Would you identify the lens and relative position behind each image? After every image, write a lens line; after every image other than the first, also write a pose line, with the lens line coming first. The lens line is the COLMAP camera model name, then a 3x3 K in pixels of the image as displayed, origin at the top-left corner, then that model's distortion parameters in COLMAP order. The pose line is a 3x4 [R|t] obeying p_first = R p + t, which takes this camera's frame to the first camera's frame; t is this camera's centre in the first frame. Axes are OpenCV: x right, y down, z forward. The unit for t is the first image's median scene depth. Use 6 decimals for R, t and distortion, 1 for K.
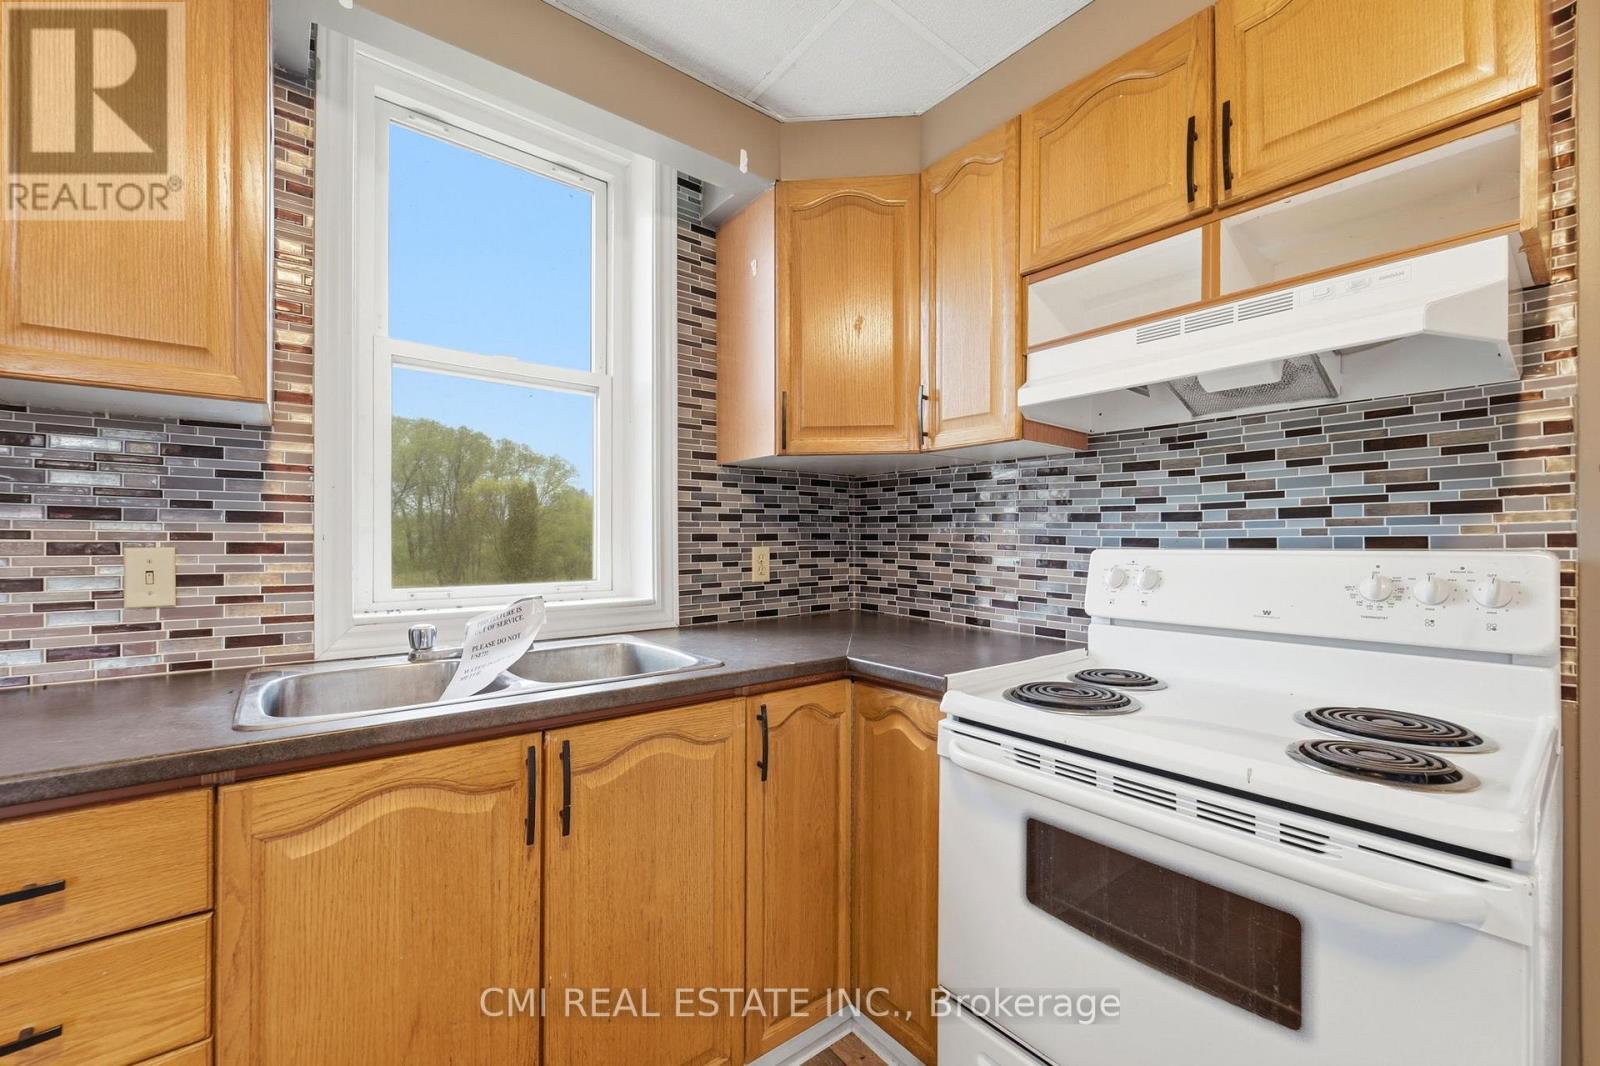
lens RADIAL K [[646.0, 0, 806.8], [0, 646.0, 538.5], [0, 0, 1]] dist [-0.002235, -0.000874]
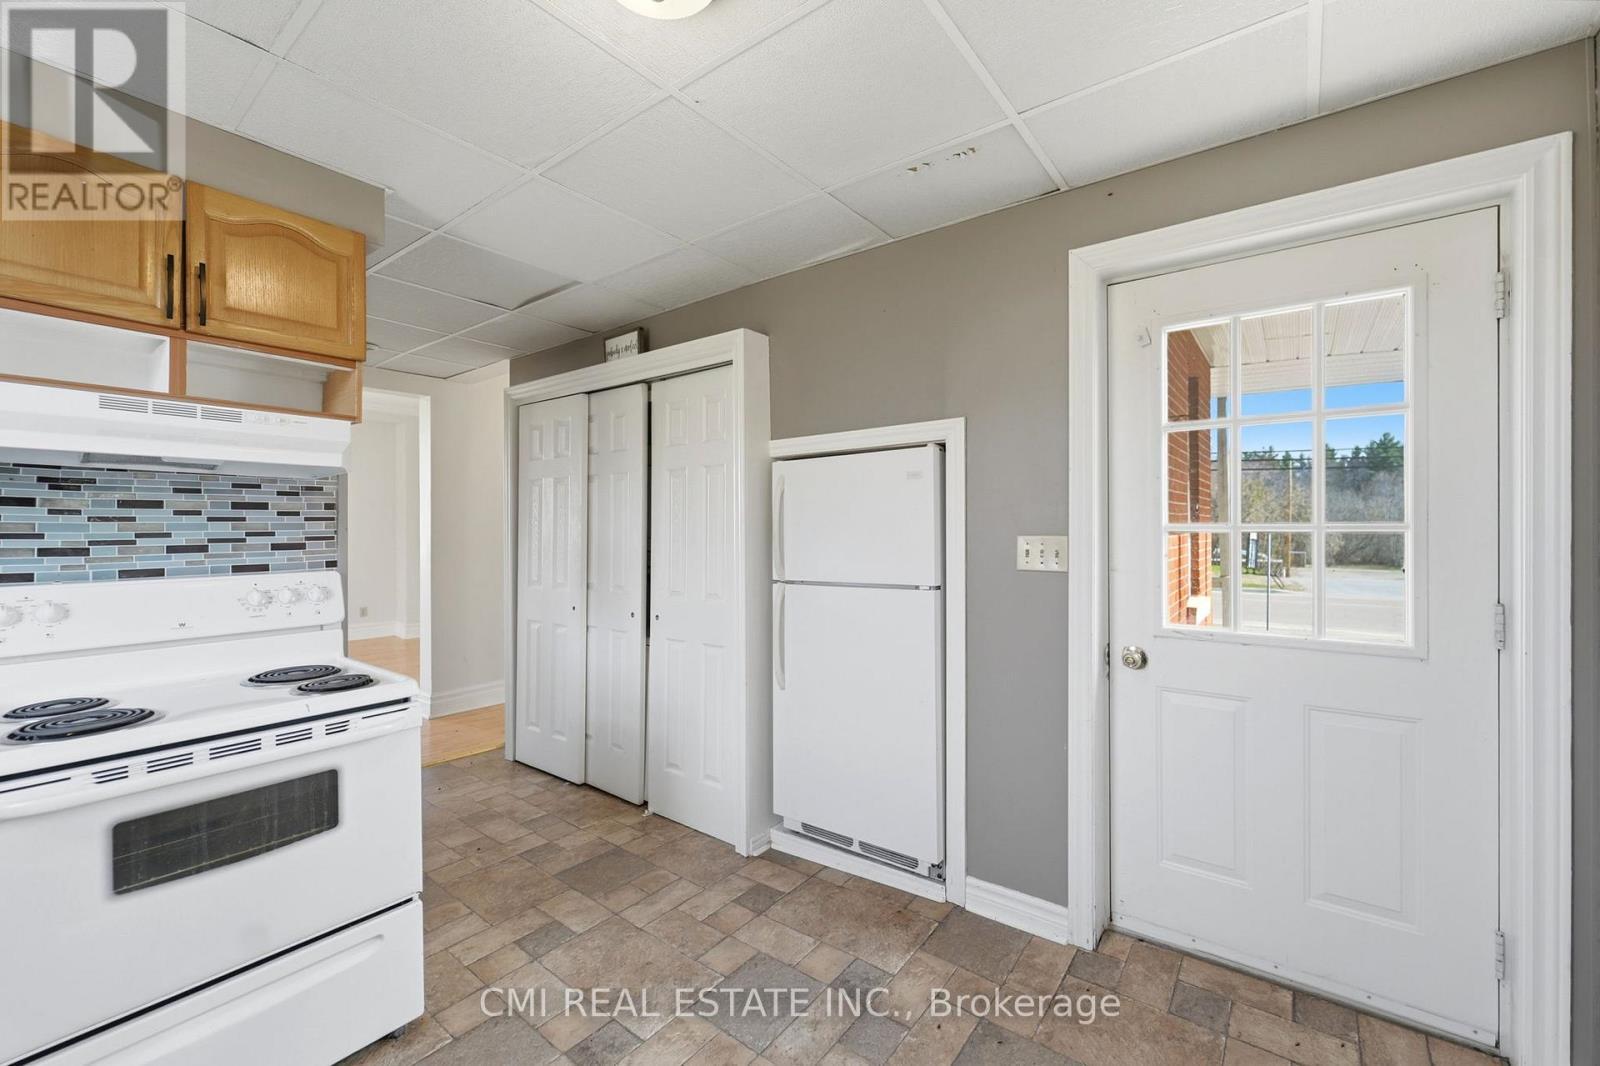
lens RADIAL K [[646.0, 0, 797.8], [0, 646.0, 530.0], [0, 0, 1]] dist [-0.002235, -0.000874]
pose [[-0.232710, -0.000891, 0.972546, -0.845378], [-0.001305, 0.999999, 0.000604, -0.081235], [-0.972545, -0.001129, -0.232711, 0.051677]]
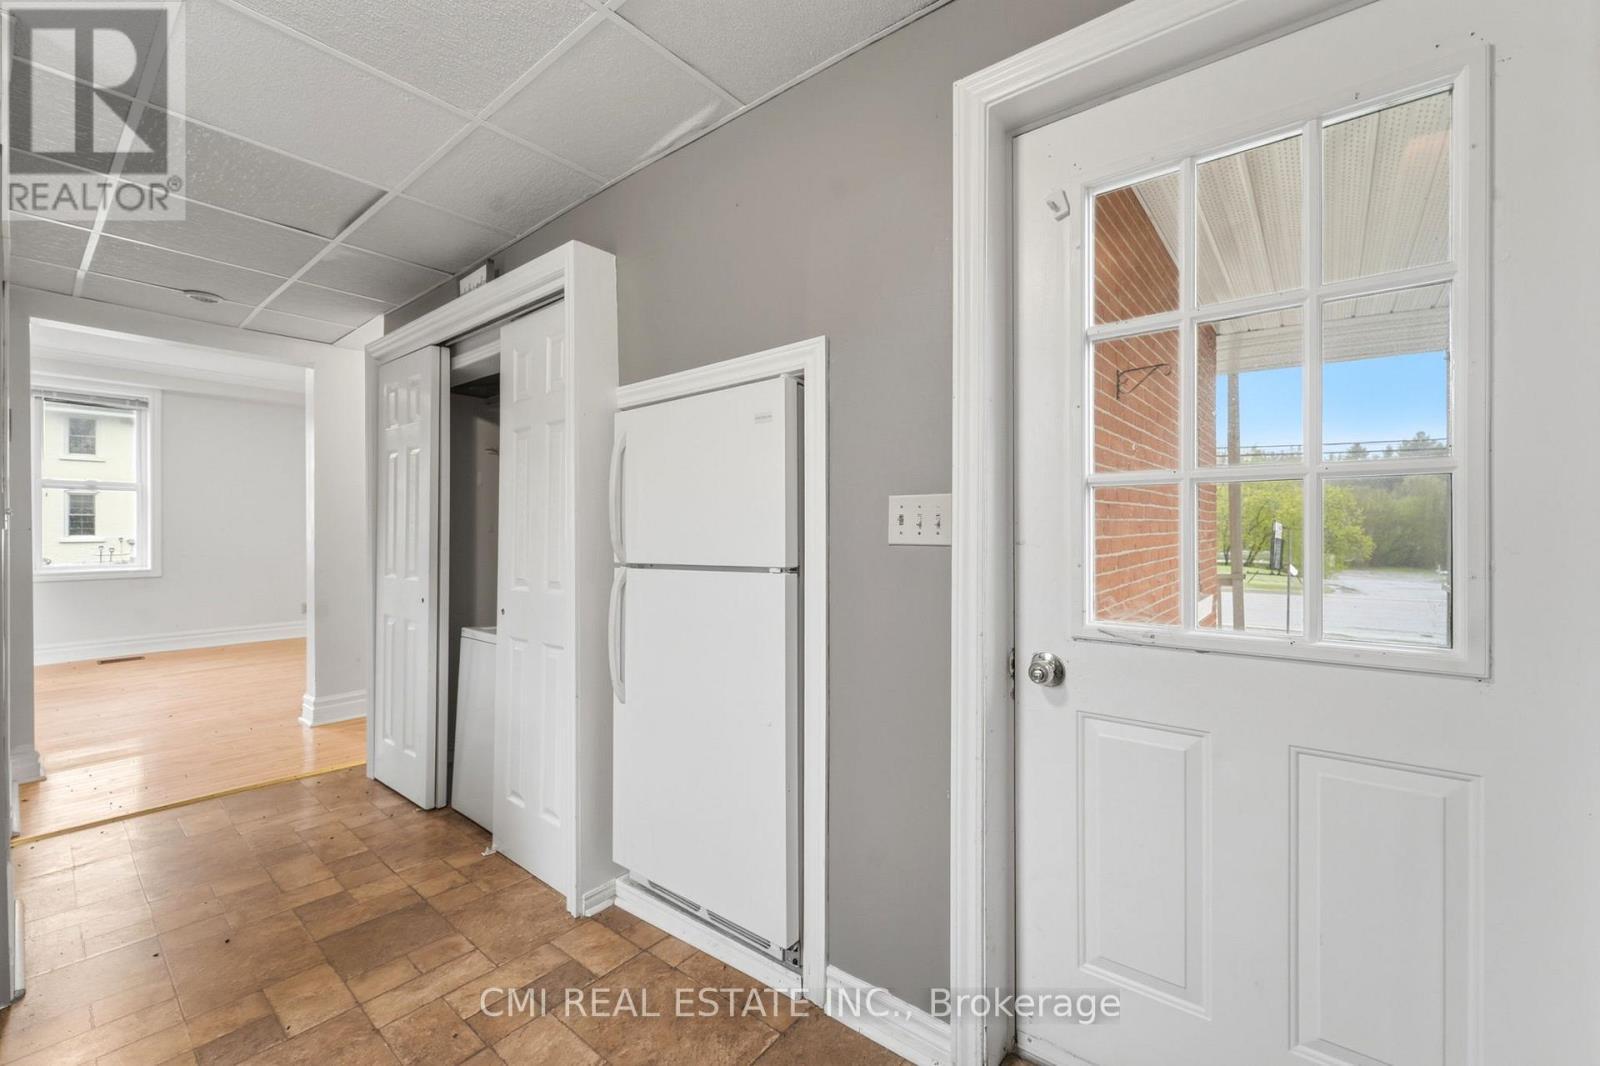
lens RADIAL K [[646.0, 0, 796.8], [0, 646.0, 531.8], [0, 0, 1]] dist [-0.002235, -0.000874]
pose [[-0.203420, -0.005724, 0.979075, -0.515264], [-0.000349, 0.999983, 0.005774, -0.013333], [-0.979092, 0.000832, -0.203418, -0.436071]]
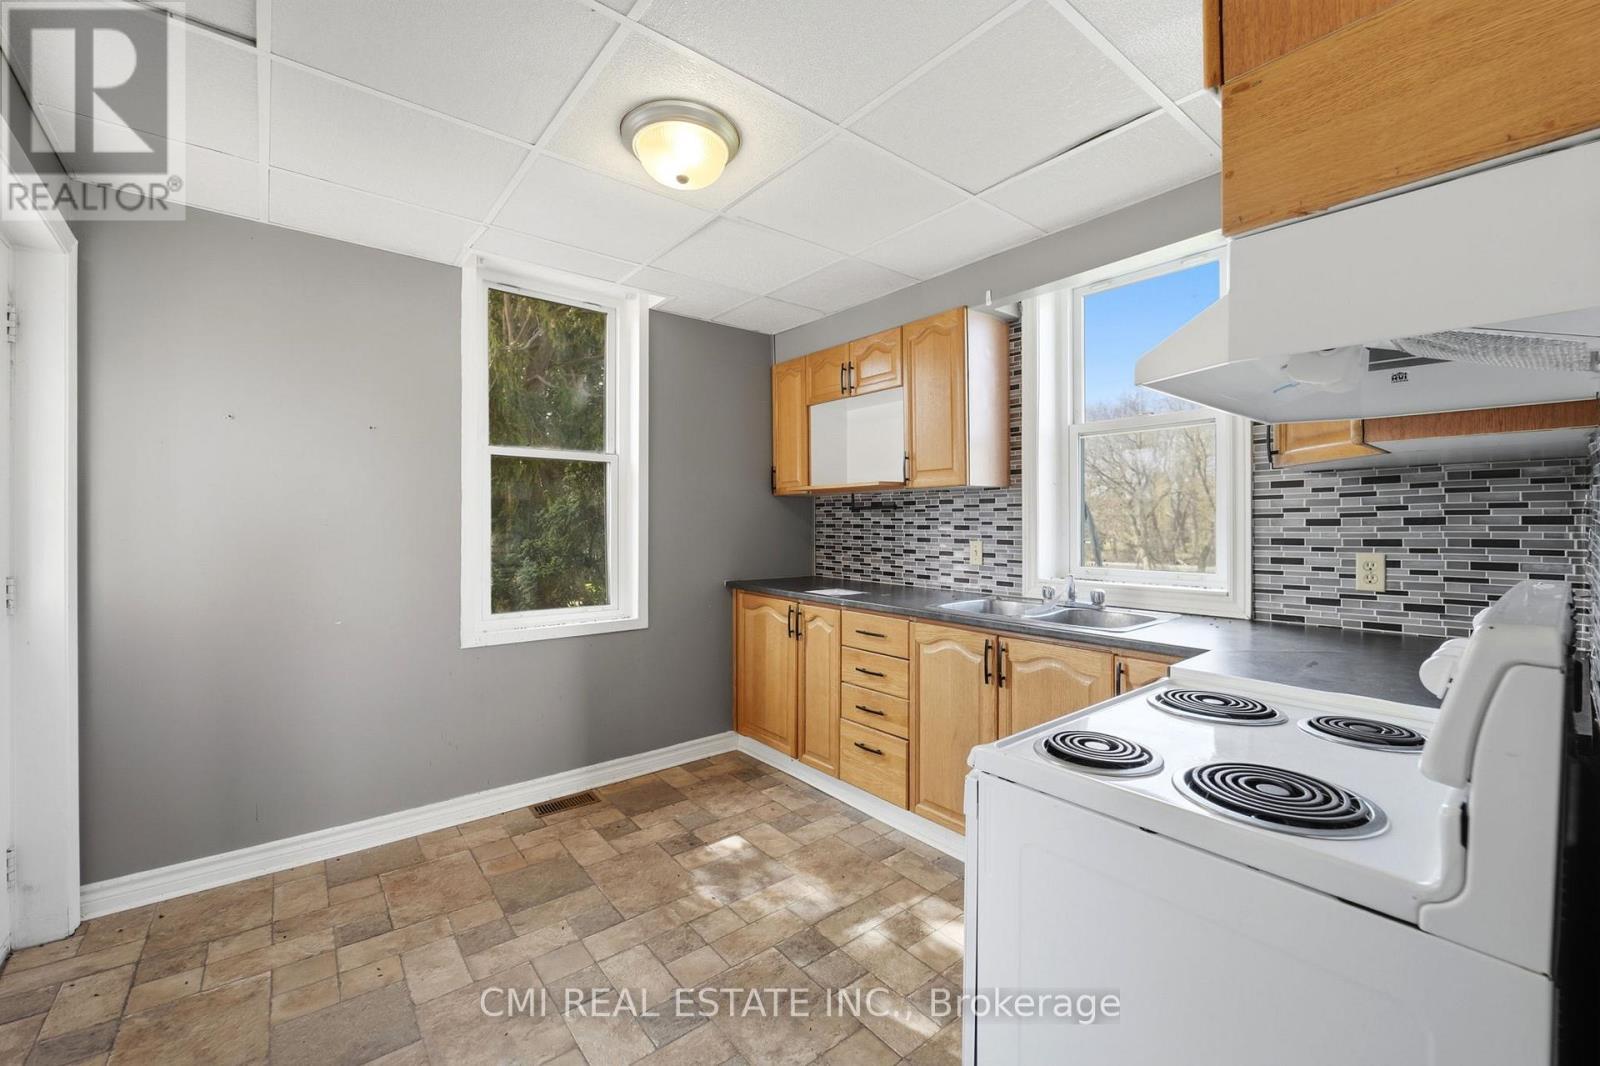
lens RADIAL K [[646.0, 0, 805.6], [0, 646.0, 520.0], [0, 0, 1]] dist [-0.002235, -0.000874]
pose [[0.019841, 0.000218, -0.999803, 1.309738], [0.009603, 0.999954, 0.000408, -0.066773], [0.999757, -0.009609, 0.019838, 0.257379]]
